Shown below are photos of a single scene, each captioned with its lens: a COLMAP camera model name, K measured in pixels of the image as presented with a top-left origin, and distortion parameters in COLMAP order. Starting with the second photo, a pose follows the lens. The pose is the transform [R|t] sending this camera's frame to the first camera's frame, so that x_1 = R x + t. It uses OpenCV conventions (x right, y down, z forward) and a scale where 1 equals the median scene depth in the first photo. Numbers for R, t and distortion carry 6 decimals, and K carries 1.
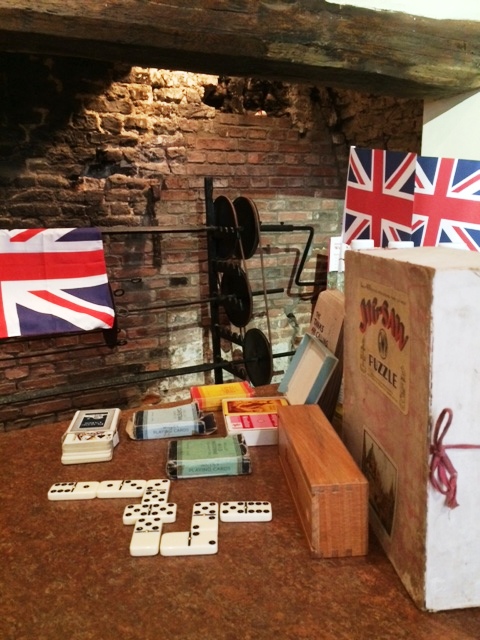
lens RADIAL K [[554.3, 0, 240.3], [0, 554.3, 319.1], [0, 0, 1]] dist [0.046049, -0.033553]
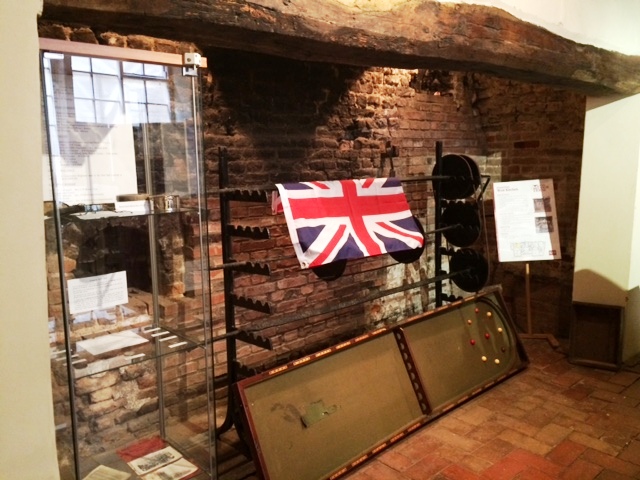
lens RADIAL K [[554.3, 0, 319.5], [0, 554.3, 241.0], [0, 0, 1]] dist [0.046049, -0.033553]
pose [[0.960610, -0.036256, 0.275527, -0.693263], [0.048733, 0.998067, -0.038573, 0.033573], [-0.273595, 0.050480, 0.960519, -0.237355]]
